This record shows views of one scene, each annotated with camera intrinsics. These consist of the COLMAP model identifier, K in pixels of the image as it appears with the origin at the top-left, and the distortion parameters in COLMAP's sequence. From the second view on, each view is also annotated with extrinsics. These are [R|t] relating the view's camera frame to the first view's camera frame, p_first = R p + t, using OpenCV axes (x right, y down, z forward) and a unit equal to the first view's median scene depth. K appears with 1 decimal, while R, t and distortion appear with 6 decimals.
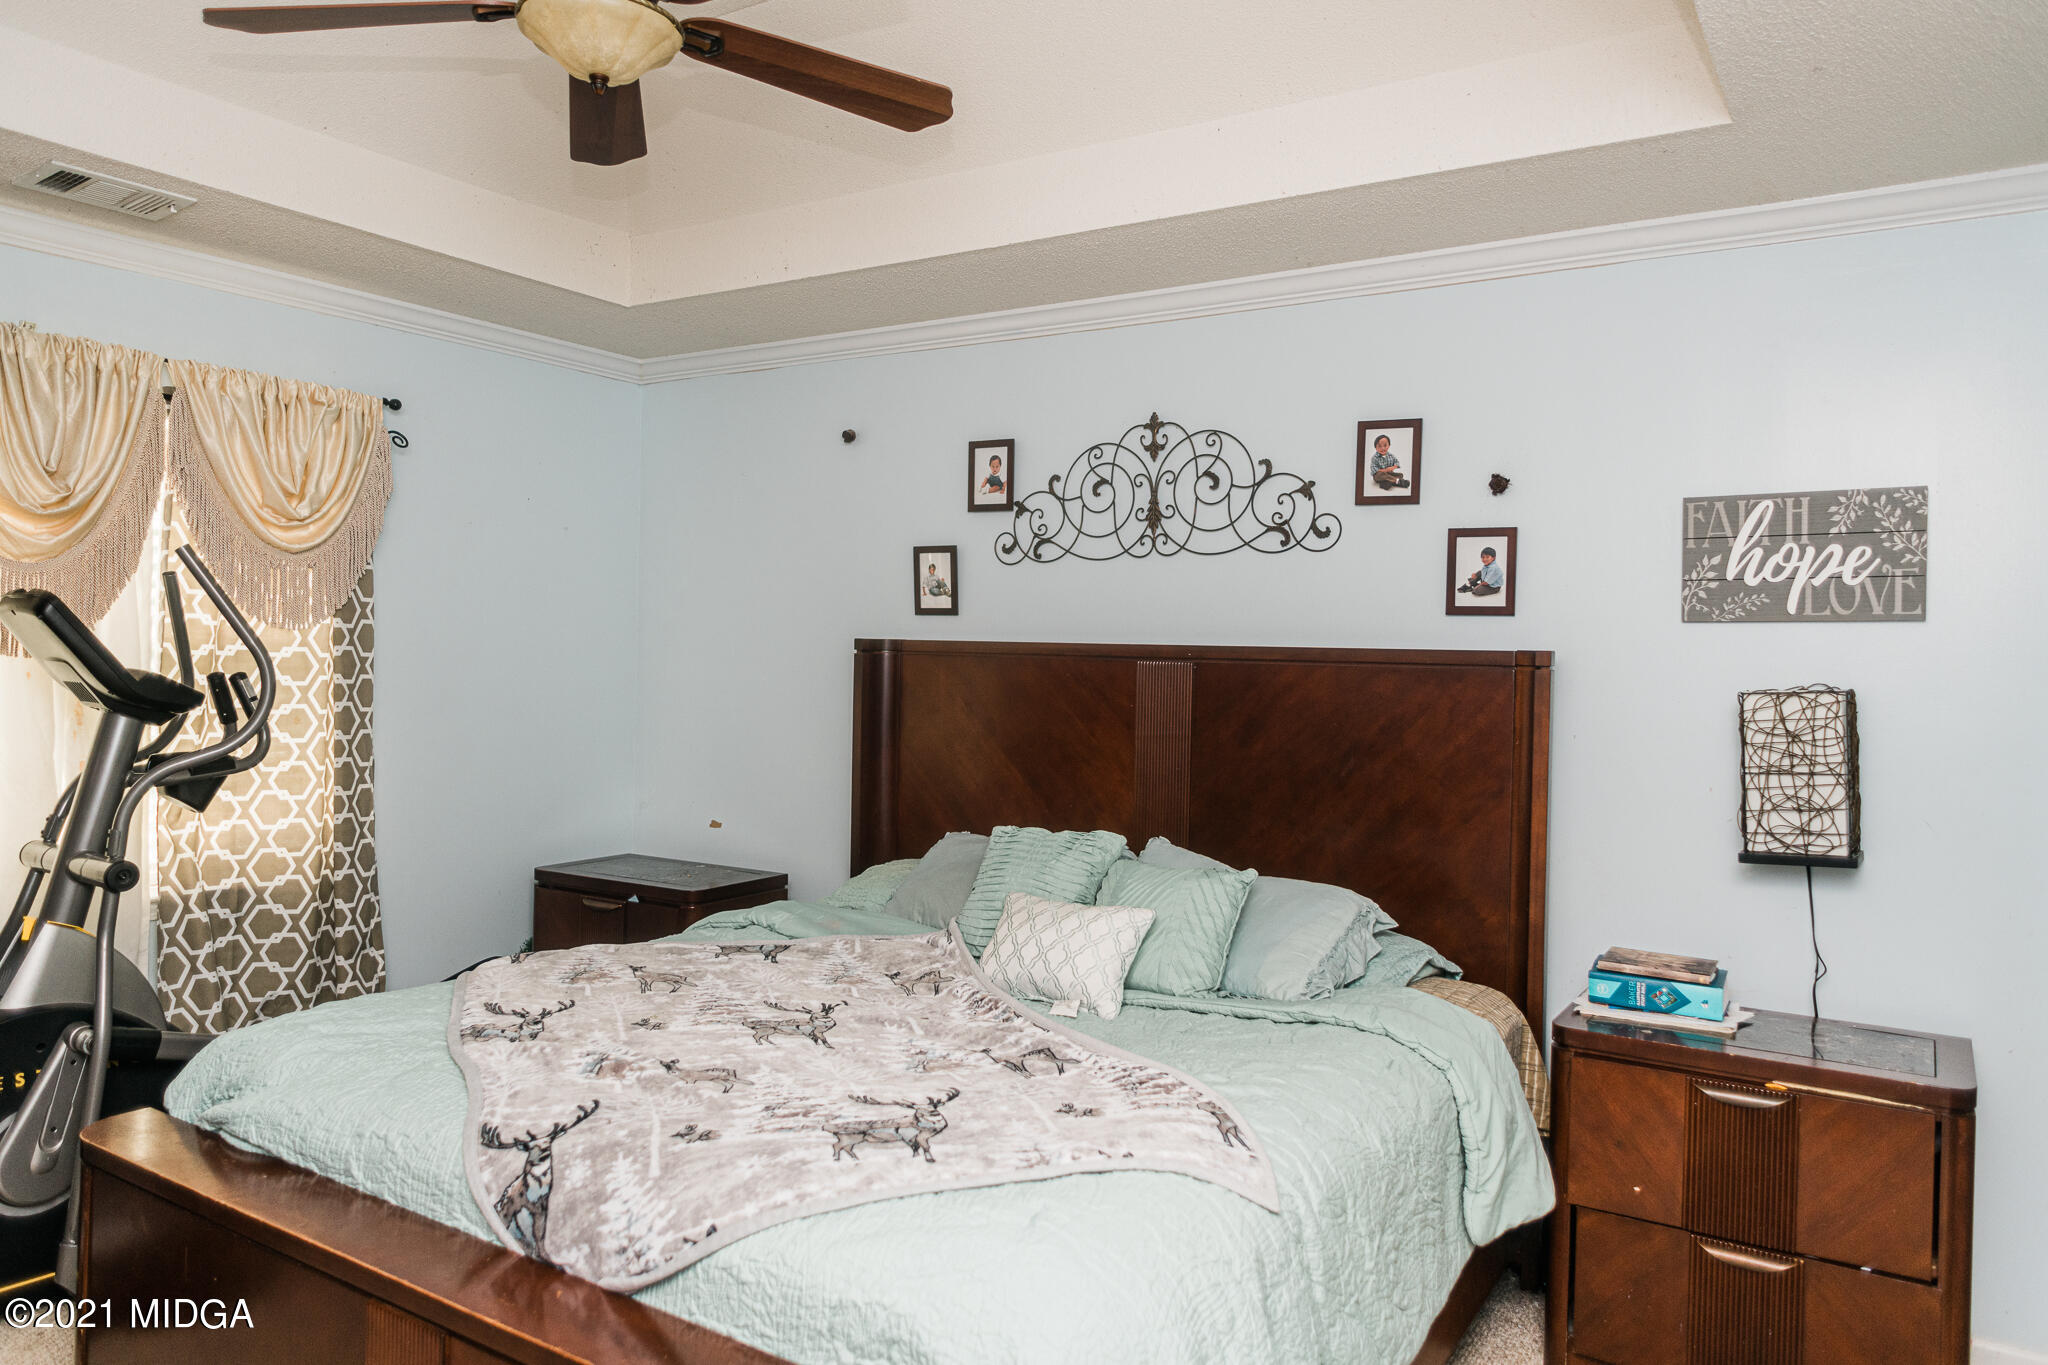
lens RADIAL K [[1385.8, 0, 1014.1], [0, 1385.8, 672.1], [0, 0, 1]] dist [0.033142, -0.032009]
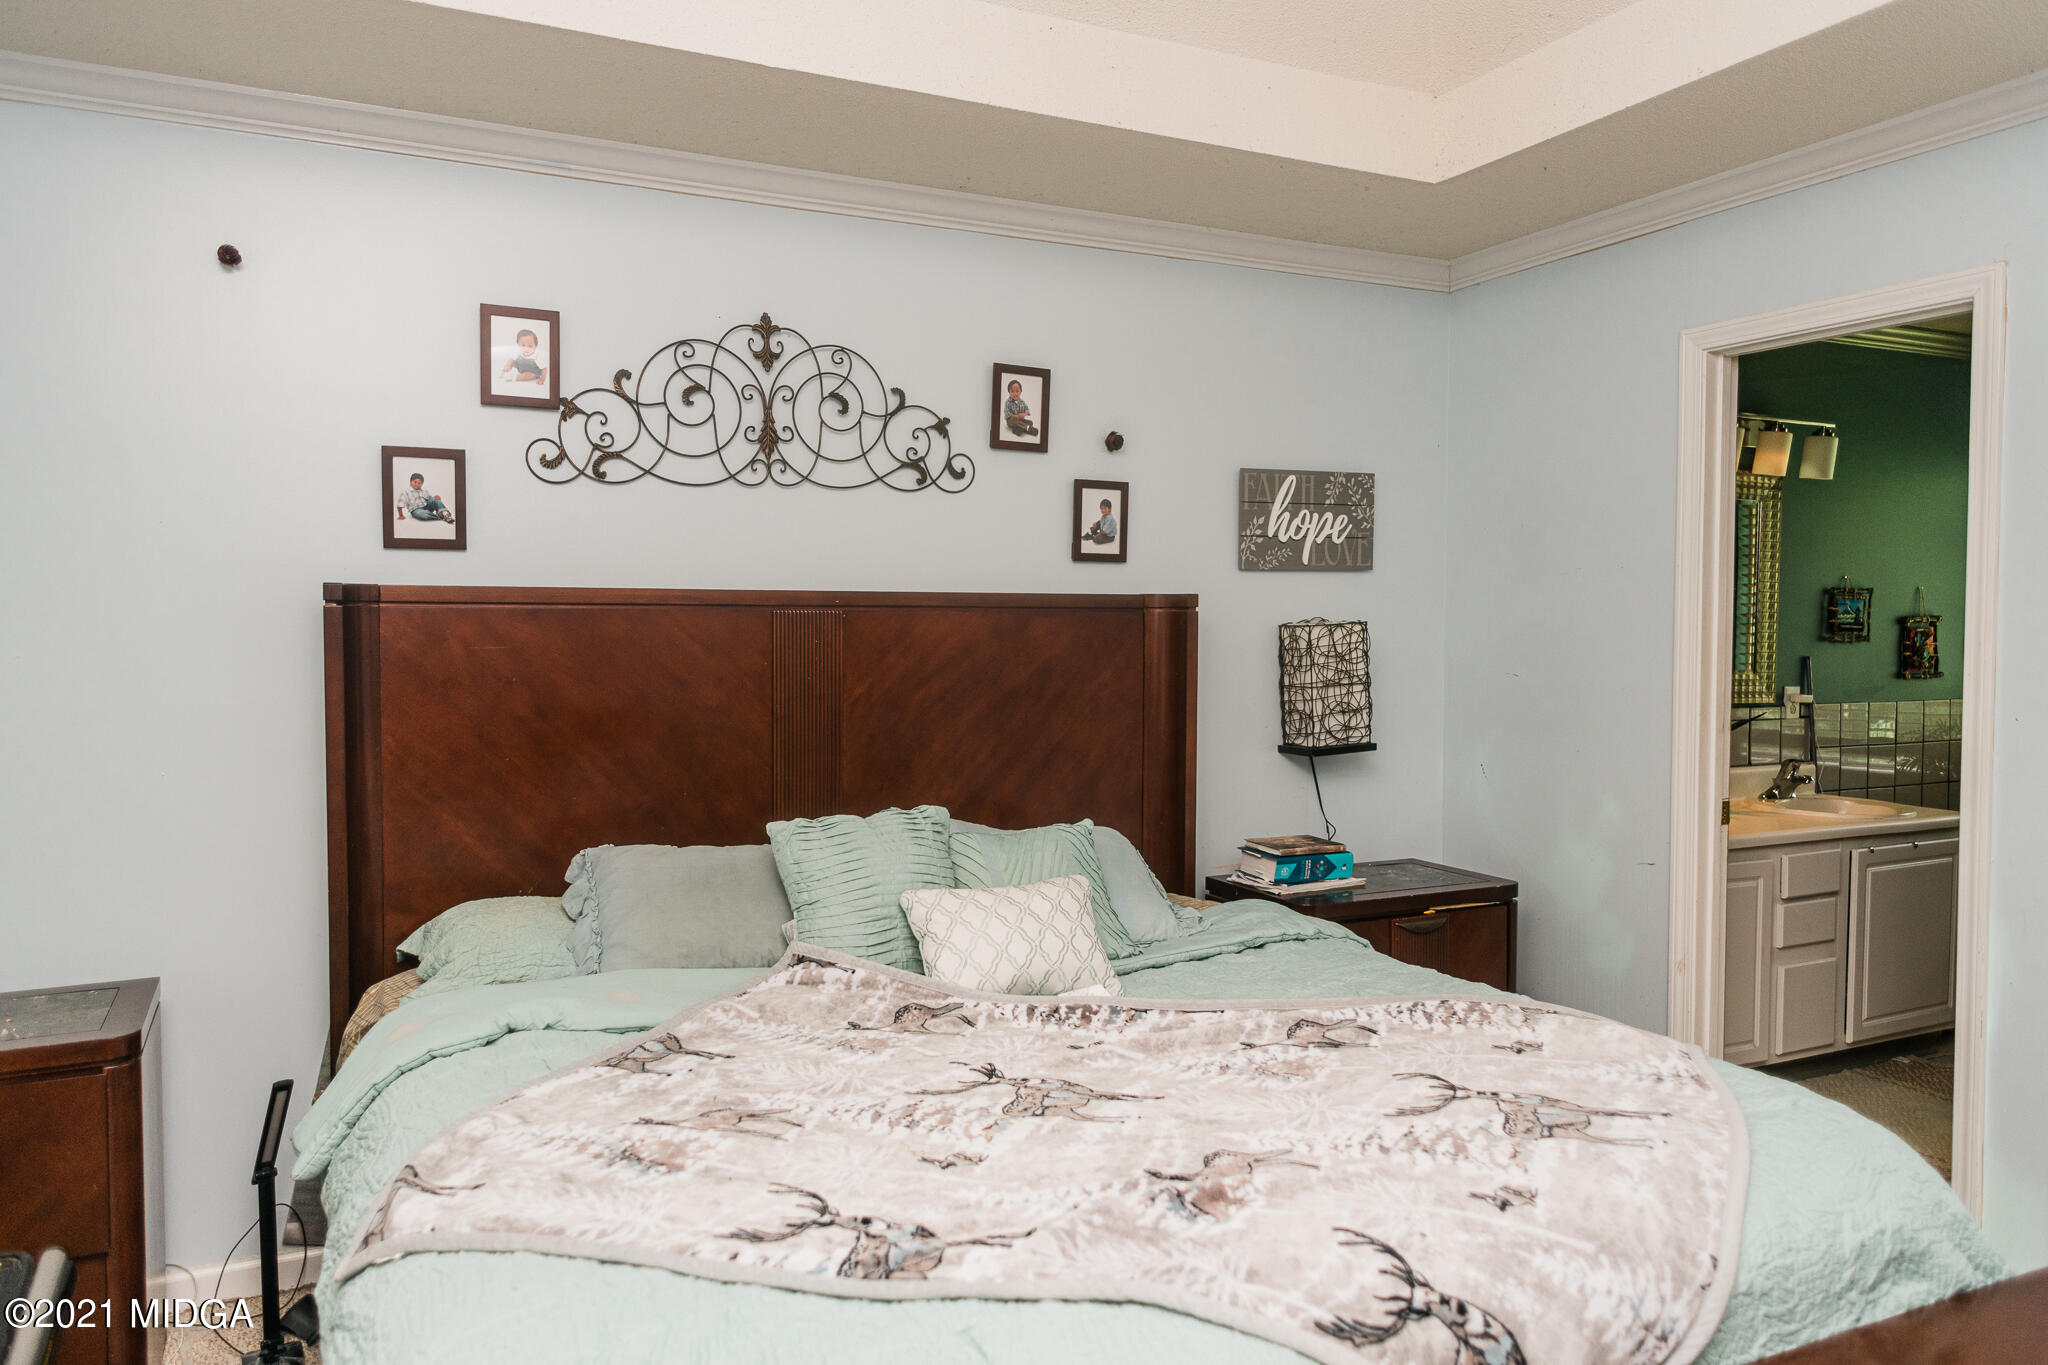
lens RADIAL K [[1385.8, 0, 1014.1], [0, 1385.8, 672.1], [0, 0, 1]] dist [0.033142, -0.032009]
pose [[0.526026, -0.052110, 0.848871, -0.612533], [0.024099, 0.998634, 0.046370, -0.006830], [-0.850127, -0.003935, 0.526563, 0.484204]]
